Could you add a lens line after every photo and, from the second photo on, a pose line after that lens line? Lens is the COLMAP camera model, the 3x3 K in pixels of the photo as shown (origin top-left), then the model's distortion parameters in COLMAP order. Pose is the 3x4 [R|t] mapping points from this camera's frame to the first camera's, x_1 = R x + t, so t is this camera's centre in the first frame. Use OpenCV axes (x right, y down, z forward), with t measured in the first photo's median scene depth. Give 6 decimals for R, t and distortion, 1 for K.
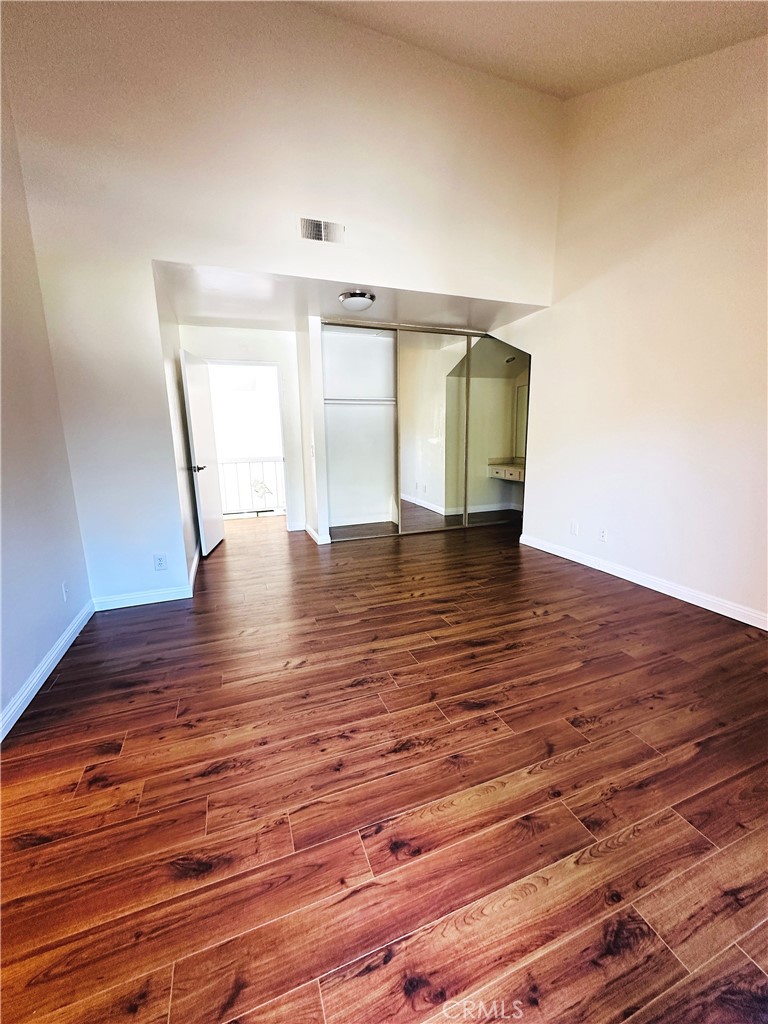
lens RADIAL K [[409.0, 0, 385.6], [0, 409.0, 513.3], [0, 0, 1]] dist [-0.003521, 0.000733]
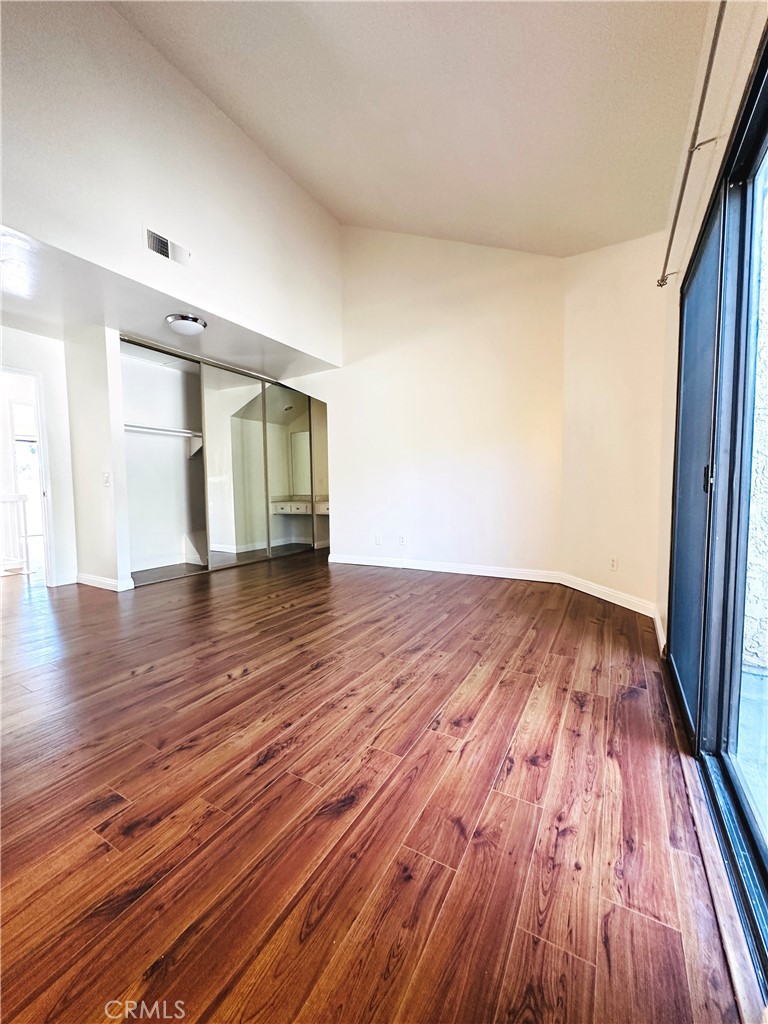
lens RADIAL K [[409.0, 0, 385.6], [0, 409.0, 513.3], [0, 0, 1]] dist [-0.003521, 0.000733]
pose [[0.772738, -0.035281, 0.633744, -0.675501], [0.124000, 0.987607, -0.096215, 0.171319], [-0.622495, 0.152933, 0.767536, 0.019323]]
